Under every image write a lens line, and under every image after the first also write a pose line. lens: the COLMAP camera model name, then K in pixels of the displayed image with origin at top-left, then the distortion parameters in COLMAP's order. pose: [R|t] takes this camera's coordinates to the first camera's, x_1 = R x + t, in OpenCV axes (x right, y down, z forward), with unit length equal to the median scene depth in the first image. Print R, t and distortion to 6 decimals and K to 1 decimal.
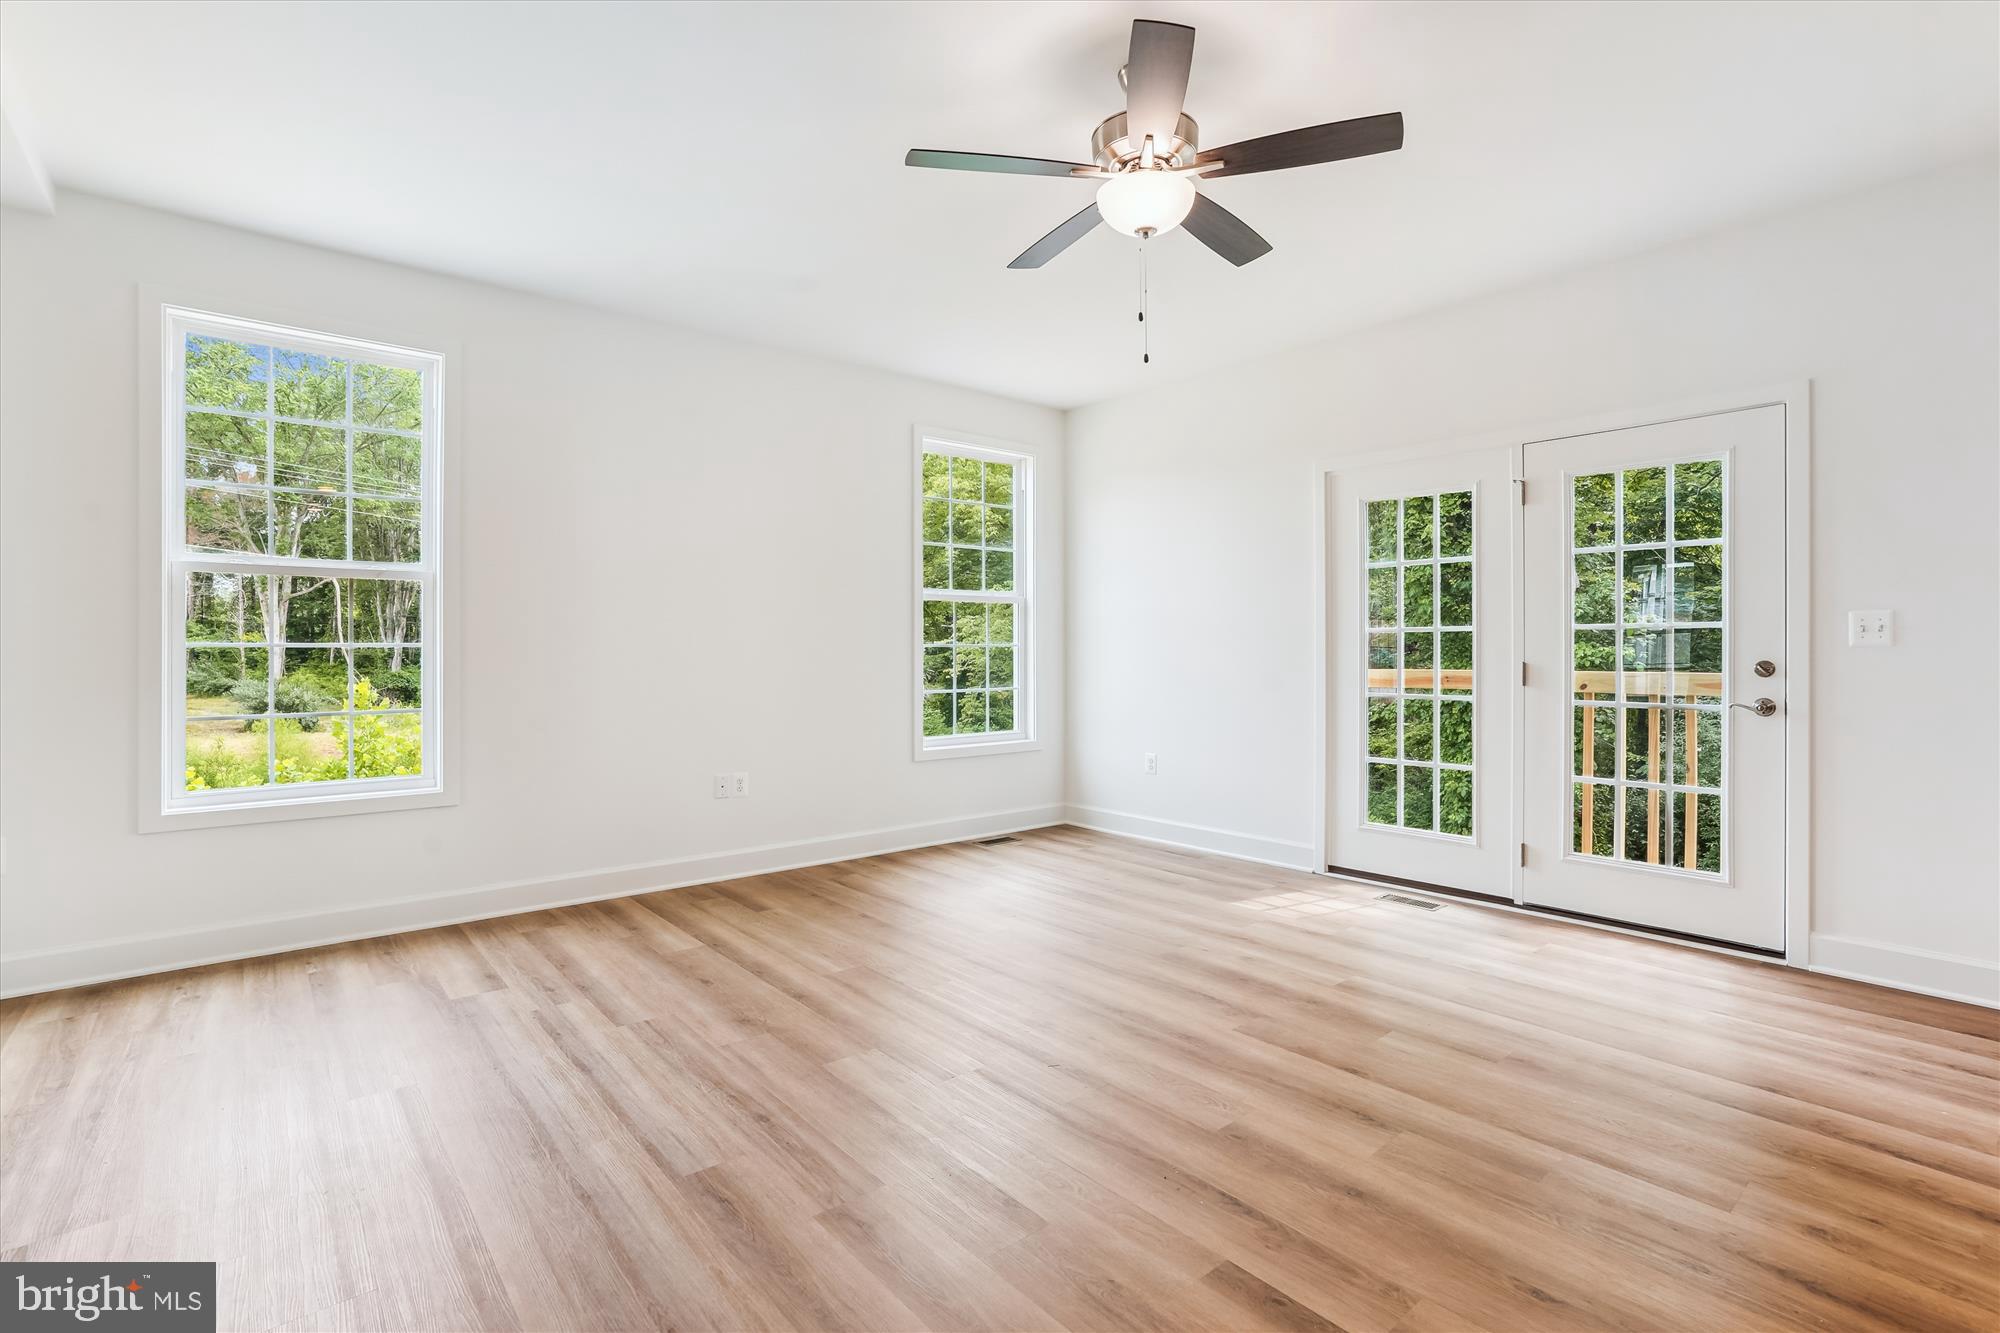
lens RADIAL K [[953.9, 0, 979.9], [0, 953.9, 652.8], [0, 0, 1]] dist [-0.015951, 0.001264]
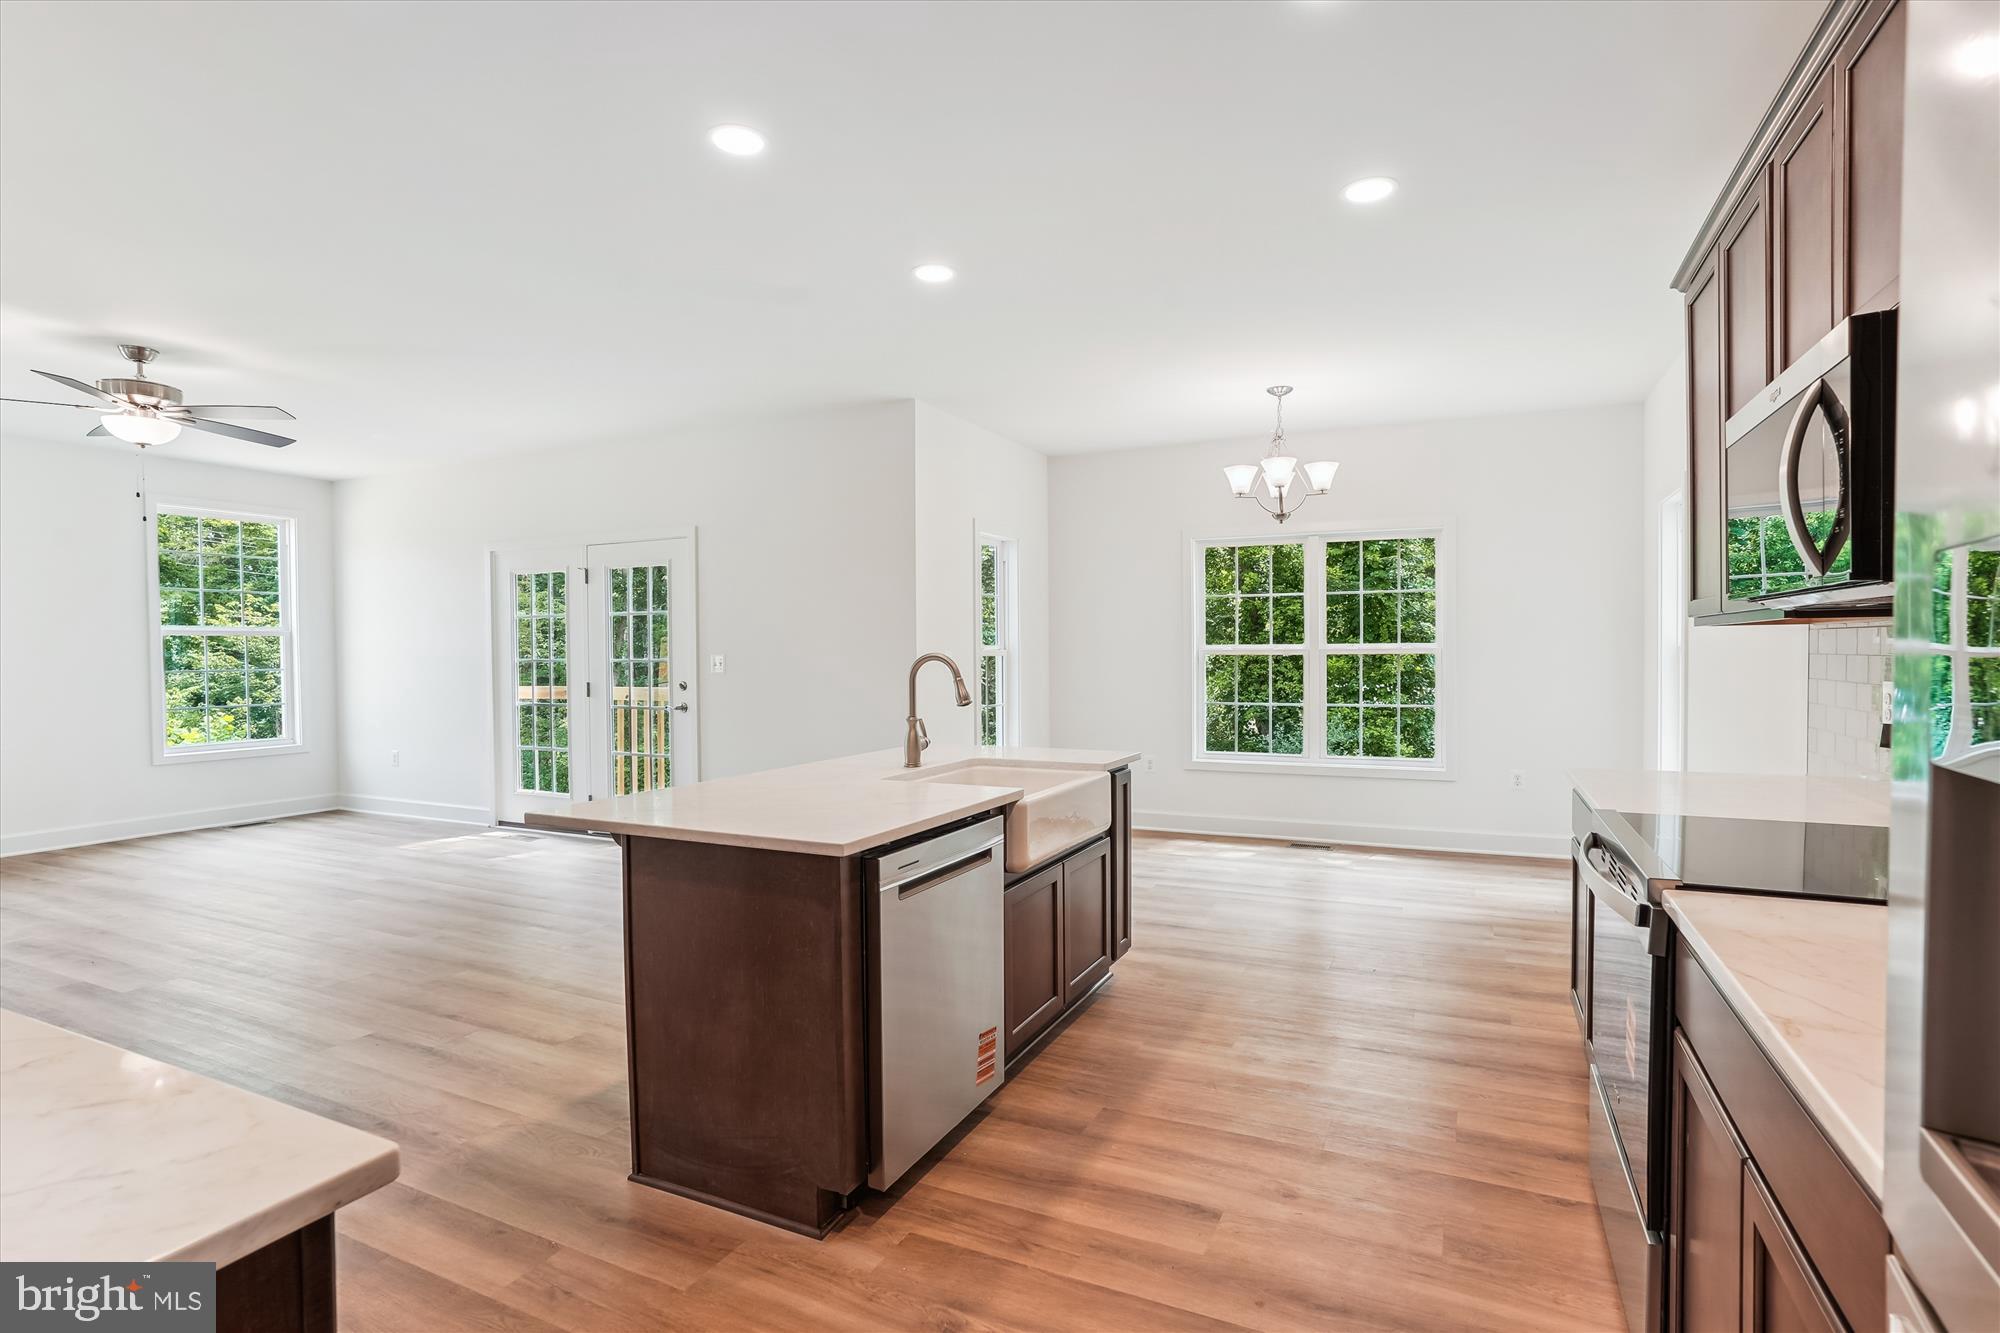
lens RADIAL K [[953.9, 0, 1019.4], [0, 953.9, 675.5], [0, 0, 1]] dist [-0.015951, 0.001264]
pose [[0.896491, -0.012914, 0.442873, 0.553468], [0.003293, 0.999742, 0.022485, -0.036887], [-0.443049, -0.018699, 0.896302, -0.825479]]
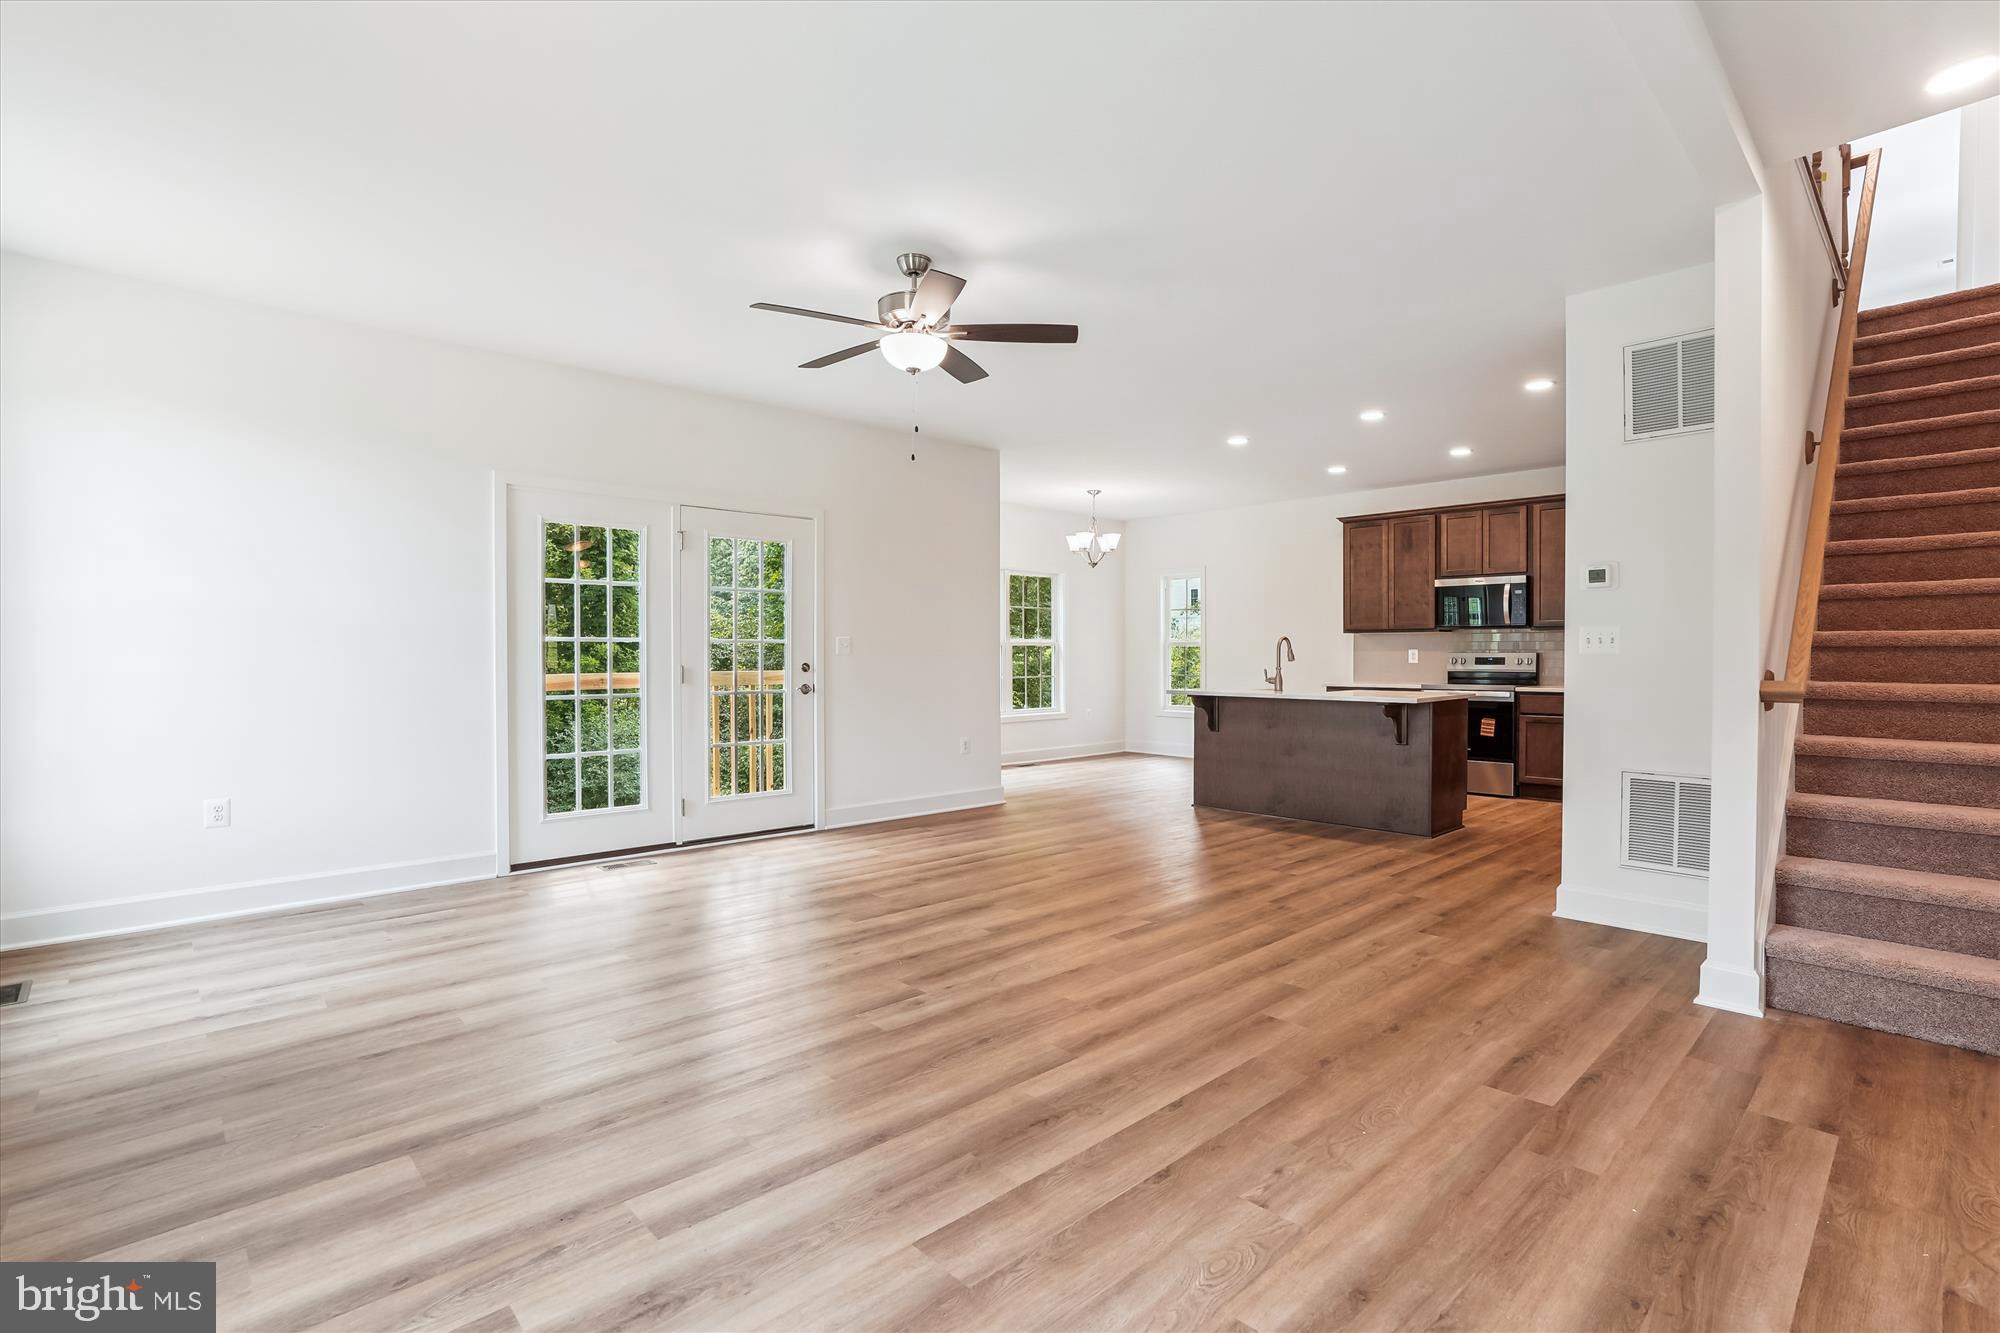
lens RADIAL K [[947.1, 0, 1079.5], [0, 947.1, 681.9], [0, 0, 1]] dist [-0.021917, 0.000455]
pose [[-0.132406, -0.026514, 0.990841, -0.914406], [0.002159, 0.999632, 0.027038, -0.002783], [-0.991193, 0.005719, -0.132300, 0.657929]]
